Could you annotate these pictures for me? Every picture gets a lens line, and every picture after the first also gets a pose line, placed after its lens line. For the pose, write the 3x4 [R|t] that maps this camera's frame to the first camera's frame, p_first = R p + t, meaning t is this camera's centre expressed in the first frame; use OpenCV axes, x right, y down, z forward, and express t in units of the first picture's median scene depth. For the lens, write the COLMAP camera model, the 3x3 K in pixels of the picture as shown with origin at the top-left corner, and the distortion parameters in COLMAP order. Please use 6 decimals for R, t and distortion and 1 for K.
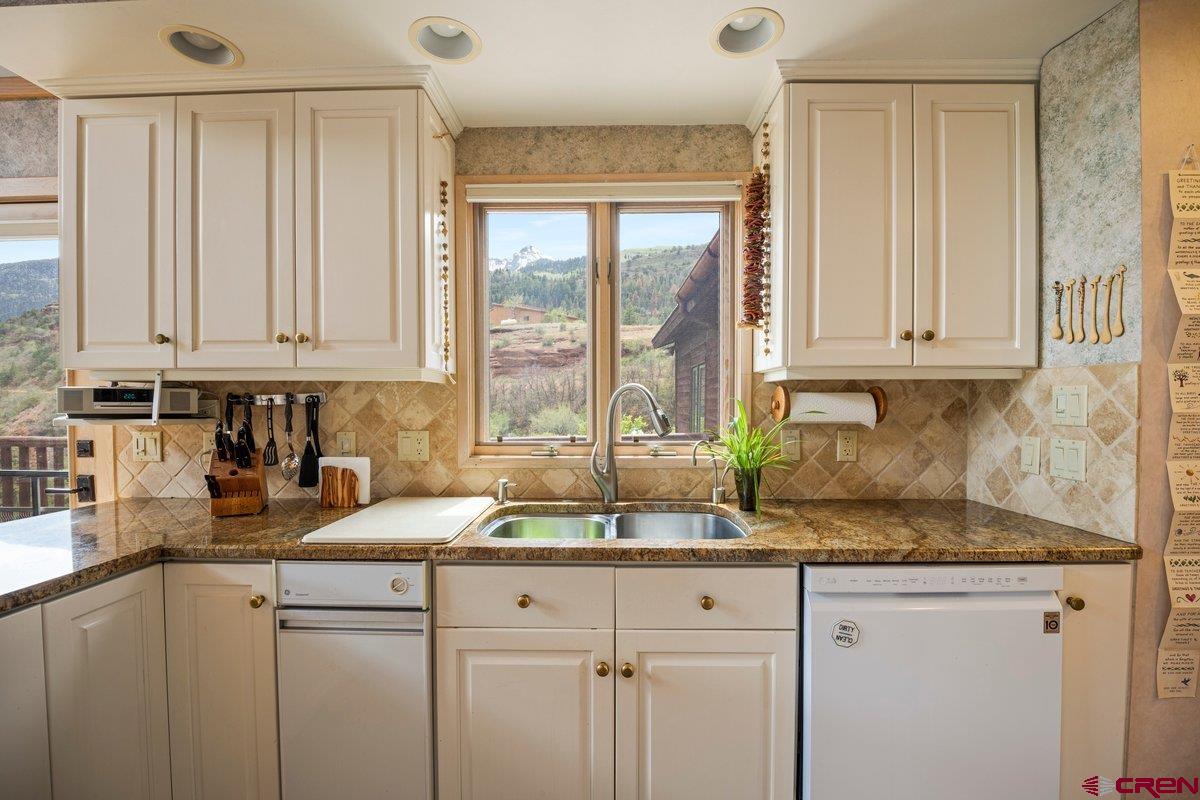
lens RADIAL K [[525.4, 0, 598.7], [0, 525.4, 412.2], [0, 0, 1]] dist [-0.016478, -0.000277]
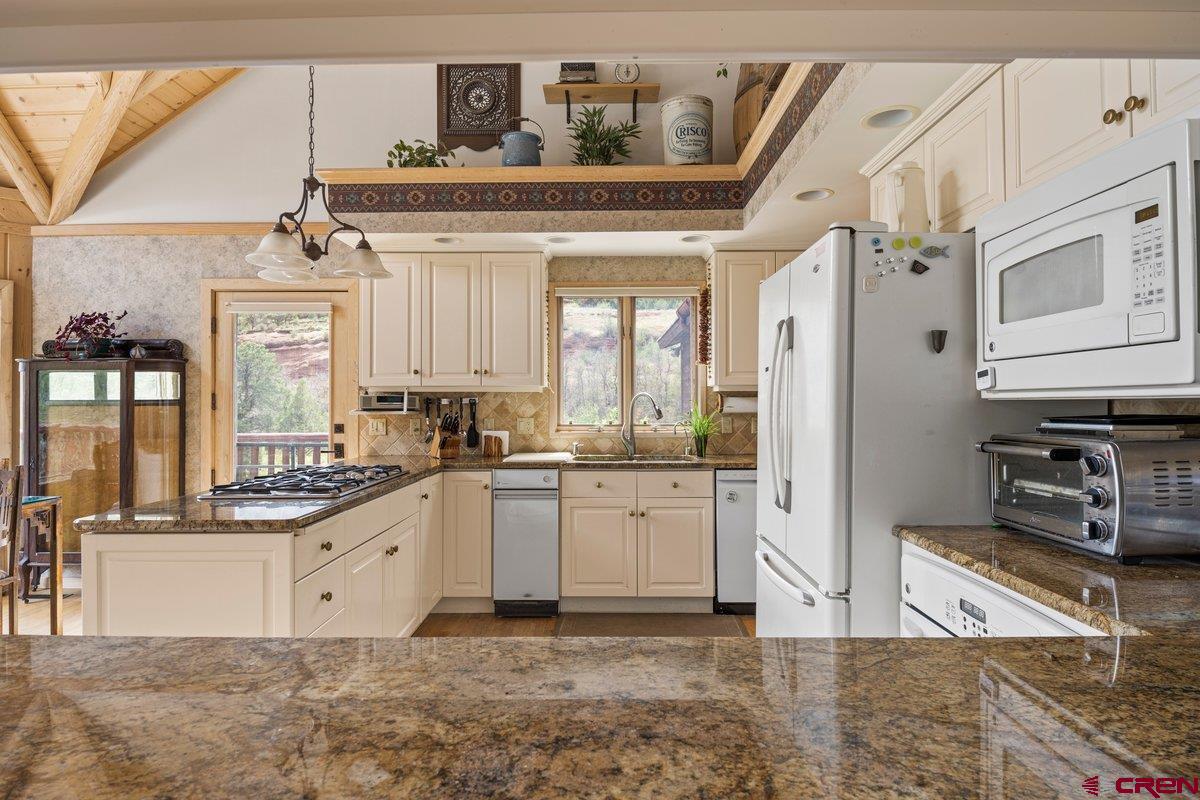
lens RADIAL K [[643.3, 0, 610.3], [0, 643.3, 398.2], [0, 0, 1]] dist [-0.004262, -0.002789]
pose [[0.999715, -0.001133, 0.023862, -0.119080], [0.001797, 0.999610, -0.027853, 0.032847], [-0.023822, 0.027888, 0.999327, -1.438901]]
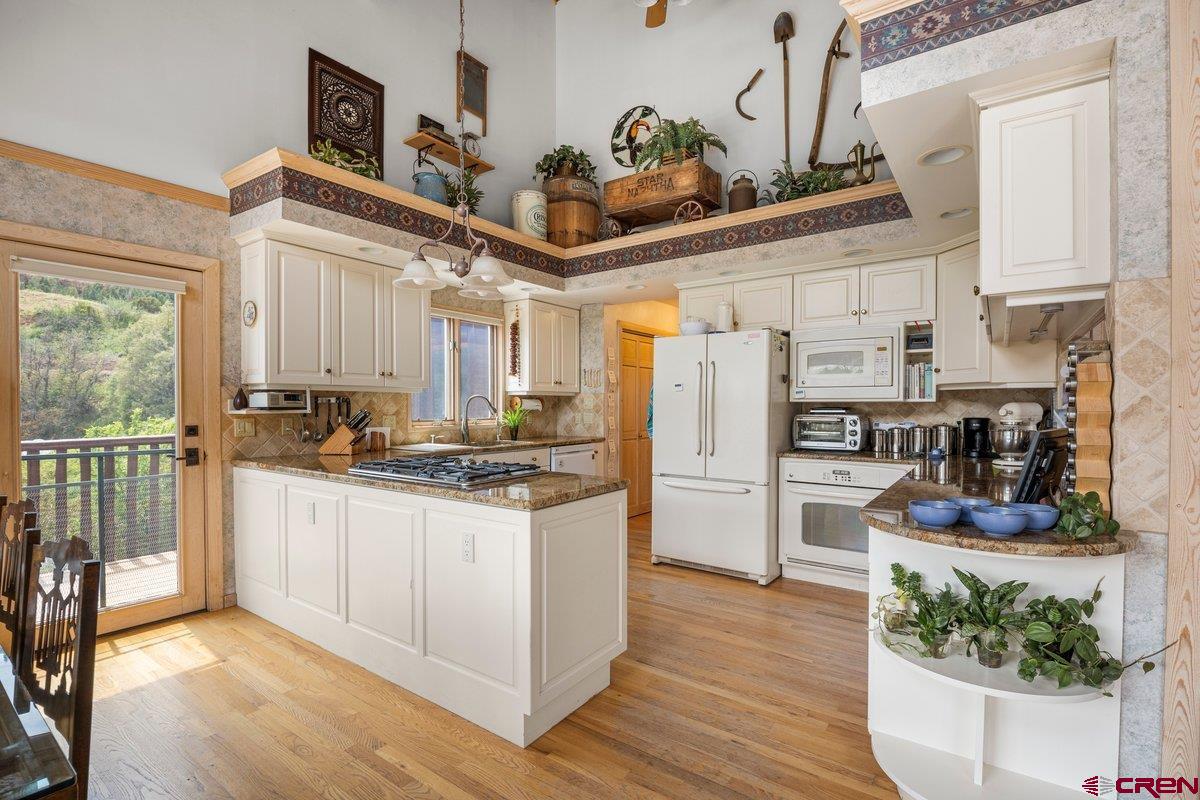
lens RADIAL K [[525.4, 0, 598.7], [0, 525.4, 412.2], [0, 0, 1]] dist [-0.016478, -0.000277]
pose [[0.569467, -0.010574, 0.821946, -1.791374], [0.014931, 0.999885, 0.002518, 0.033355], [-0.821879, 0.010839, 0.569559, -1.001505]]
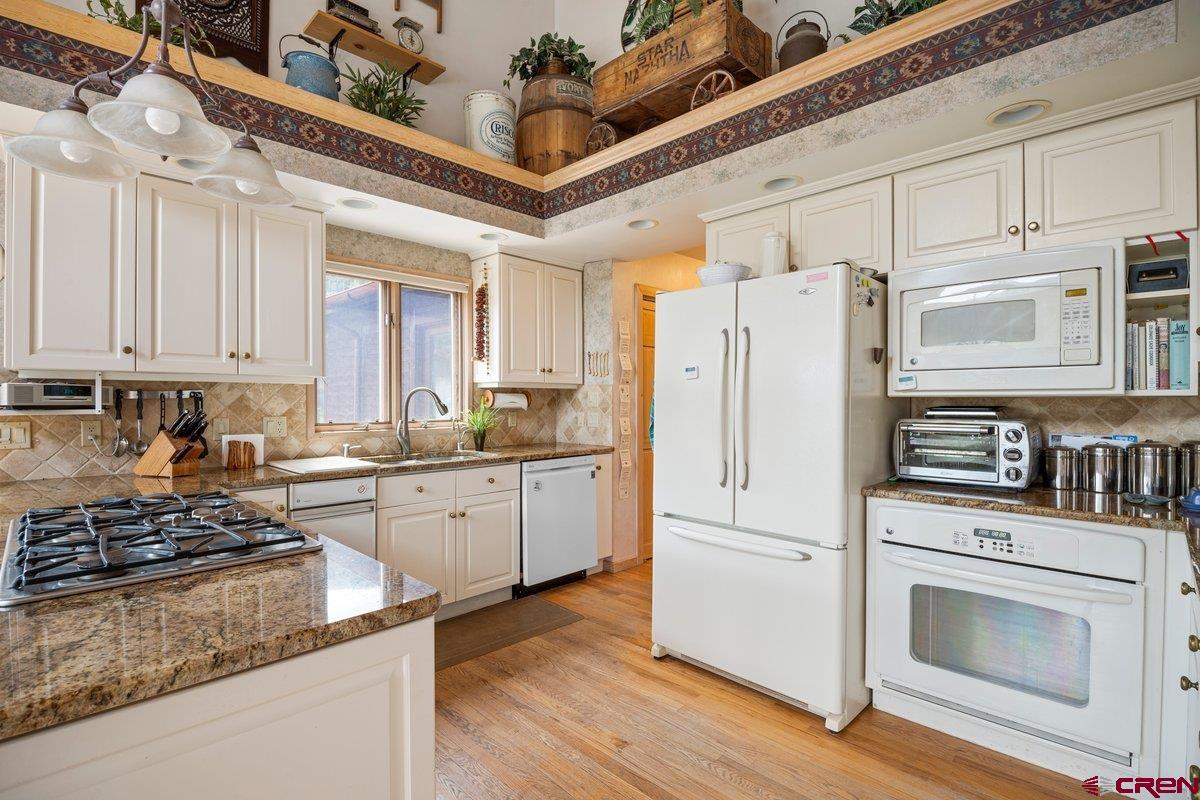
lens RADIAL K [[544.1, 0, 598.6], [0, 544.1, 402.4], [0, 0, 1]] dist [0.000419, -0.018248]
pose [[0.689158, -0.002314, 0.724608, -0.928399], [0.013294, 0.999867, -0.009450, 0.024649], [-0.724489, 0.016145, 0.689097, -0.798508]]
